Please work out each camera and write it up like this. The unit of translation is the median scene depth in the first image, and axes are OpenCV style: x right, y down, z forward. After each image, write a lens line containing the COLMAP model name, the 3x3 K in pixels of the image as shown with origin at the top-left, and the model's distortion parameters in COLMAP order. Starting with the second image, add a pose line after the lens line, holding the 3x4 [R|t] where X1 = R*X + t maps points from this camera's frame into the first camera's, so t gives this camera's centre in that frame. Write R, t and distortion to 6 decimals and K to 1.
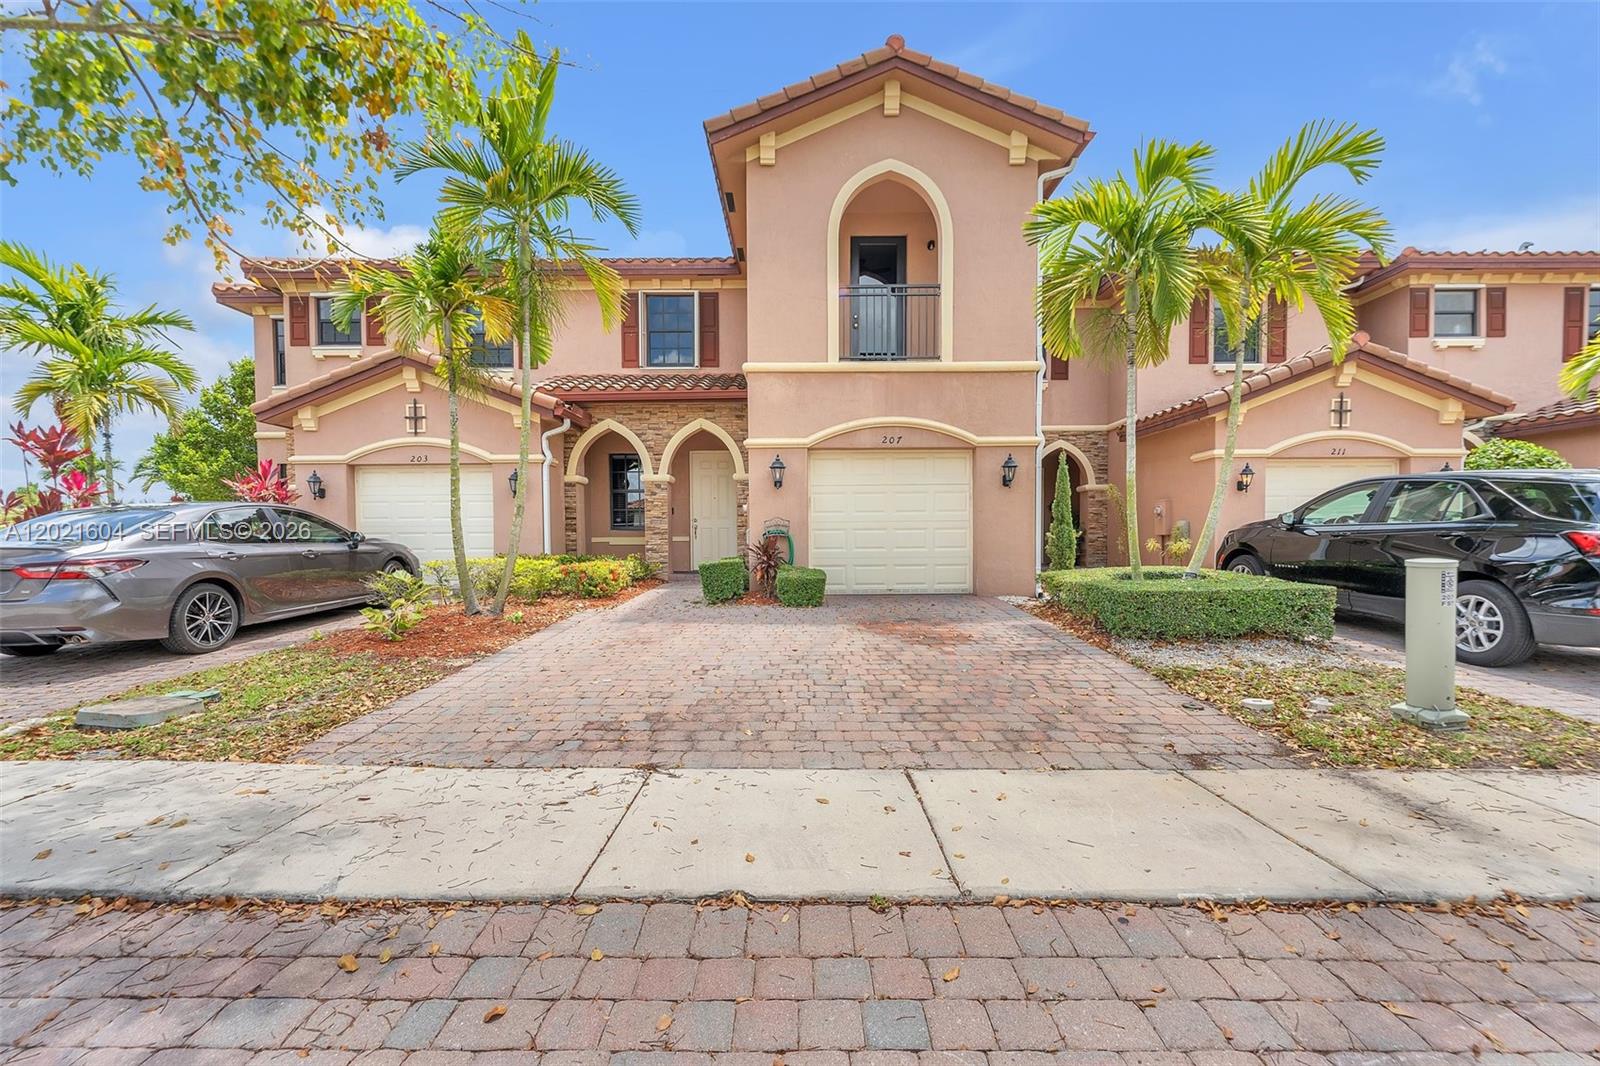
lens RADIAL K [[653.8, 0, 795.9], [0, 653.8, 546.5], [0, 0, 1]] dist [0.003758, 0.000068]
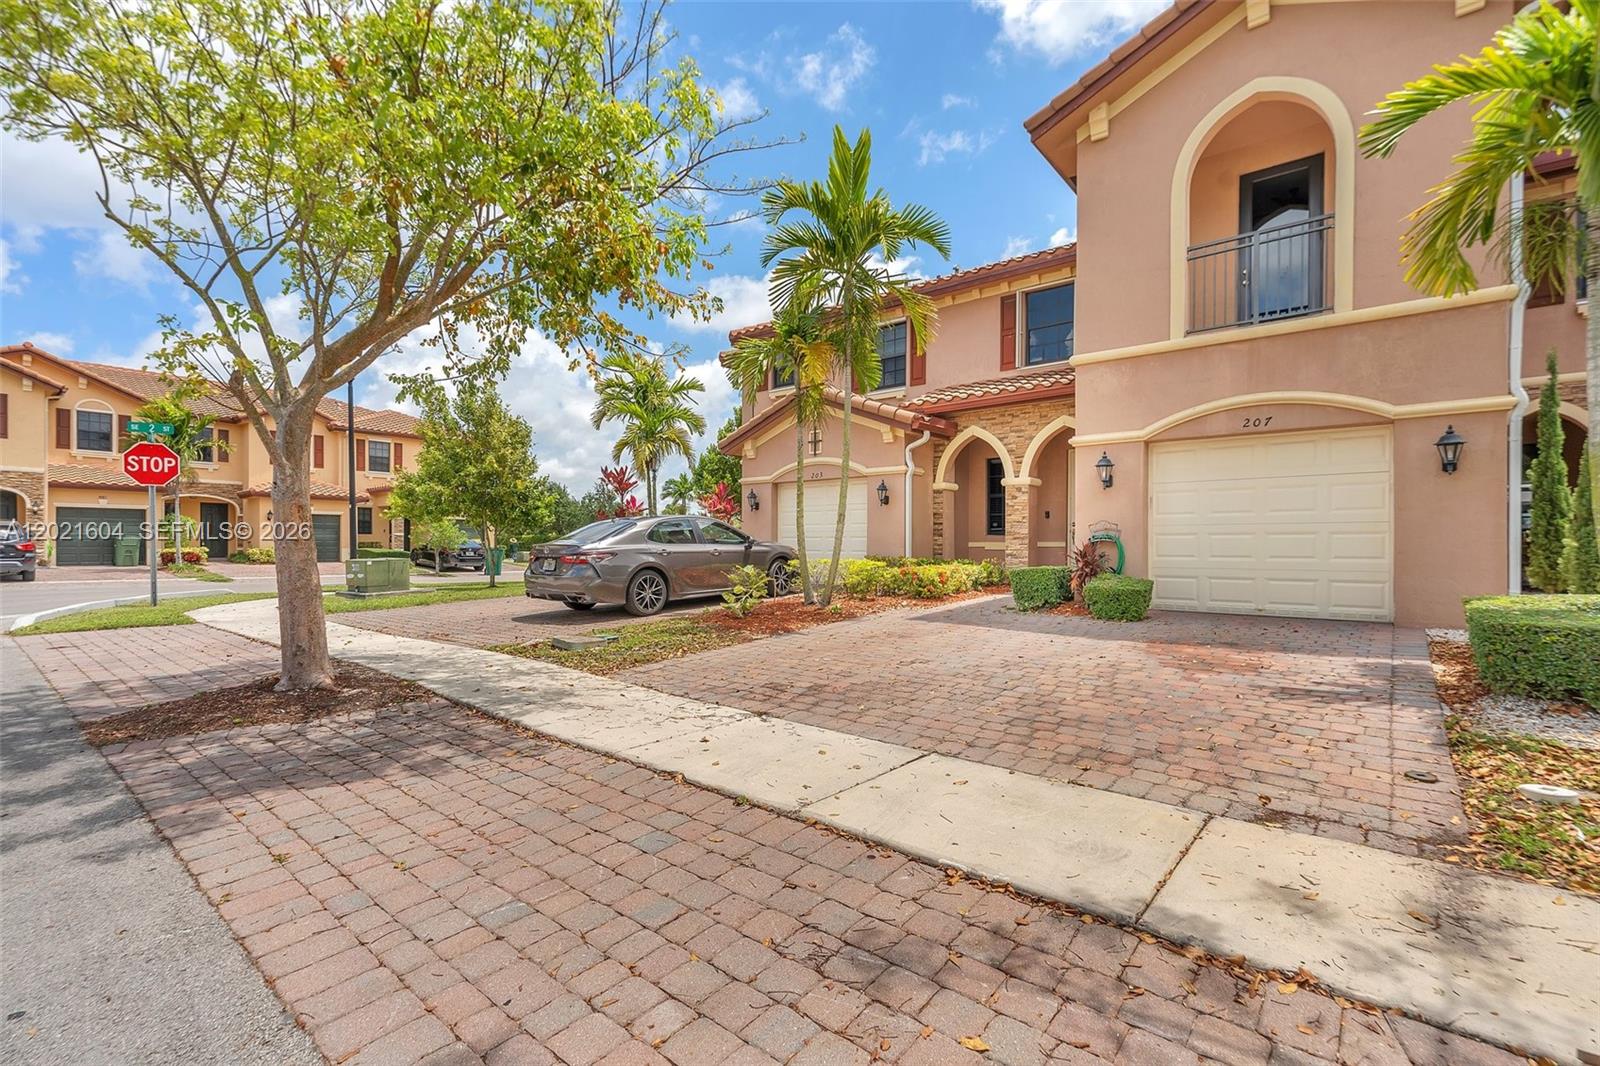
lens RADIAL K [[708.4, 0, 800.0], [0, 708.4, 533.0], [0, 0, 1]] dist [-0.002788, -0.000195]
pose [[0.772702, -0.001488, -0.634767, 0.383885], [-0.016622, 0.999607, -0.022577, 0.002233], [0.634551, 0.027997, 0.772374, -0.032954]]
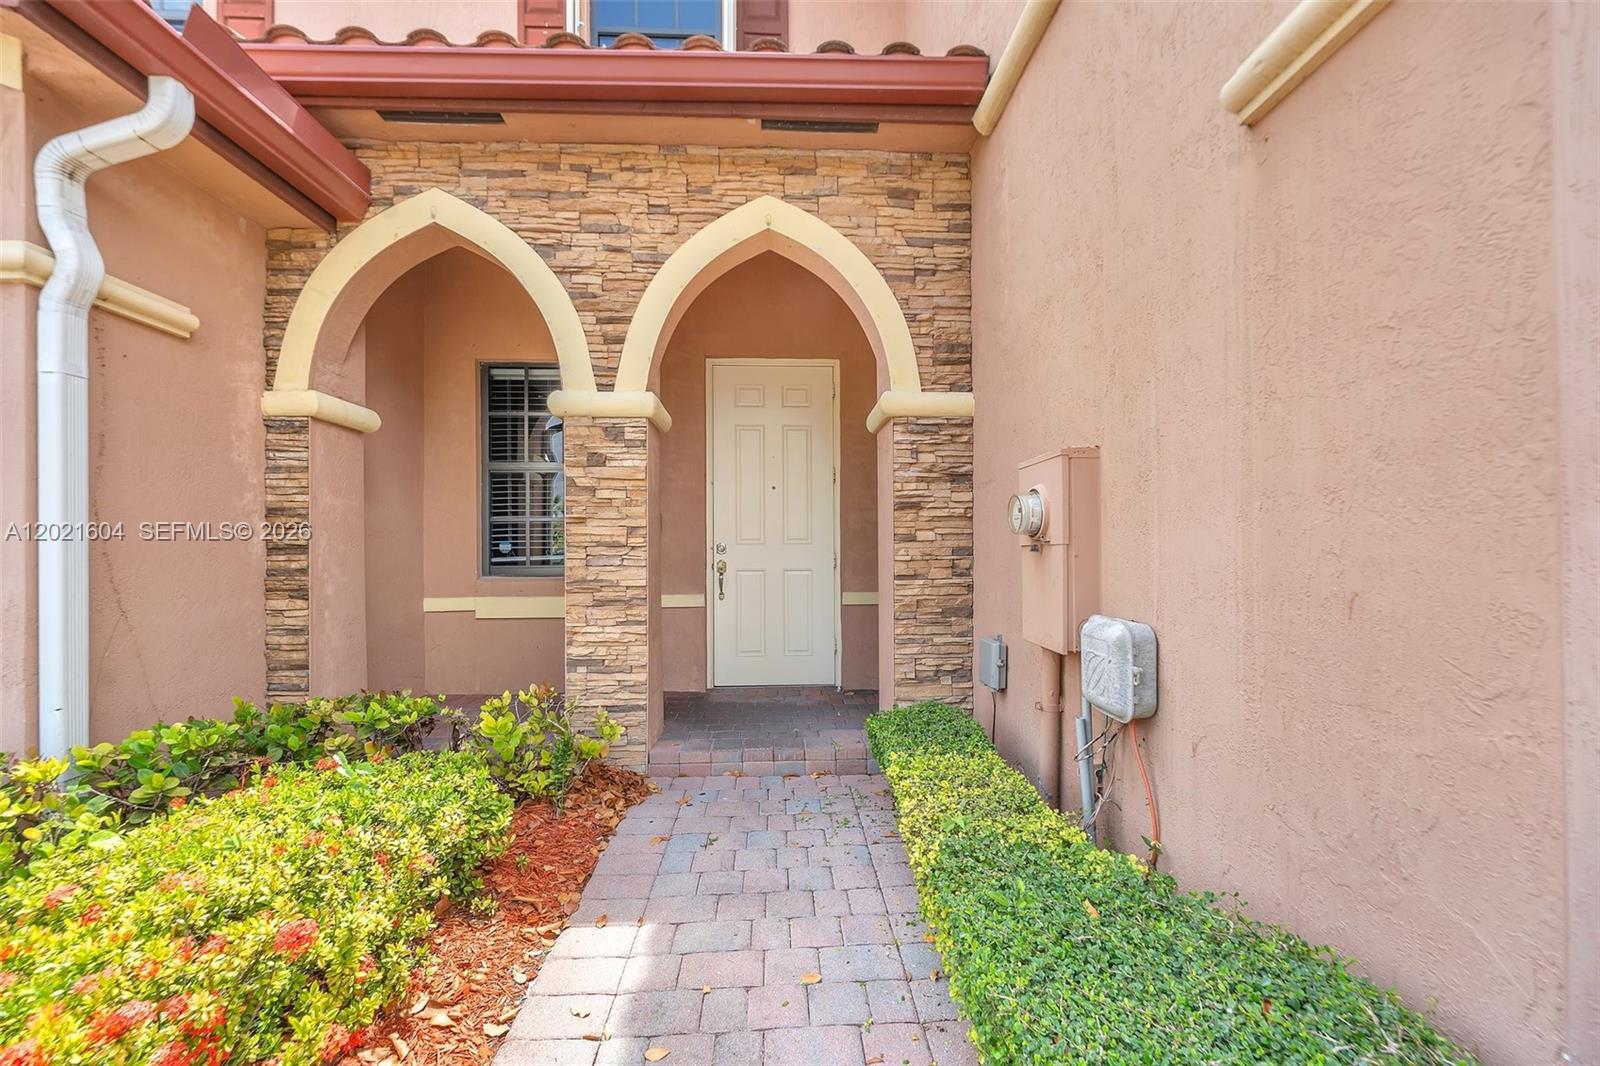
lens RADIAL K [[653.8, 0, 795.9], [0, 653.8, 546.5], [0, 0, 1]] dist [0.003758, 0.000068]
pose [[0.998842, 0.000851, 0.048111, -0.273299], [0.000125, 0.999795, -0.020268, -0.071585], [-0.048118, 0.020251, 0.998636, 1.341345]]
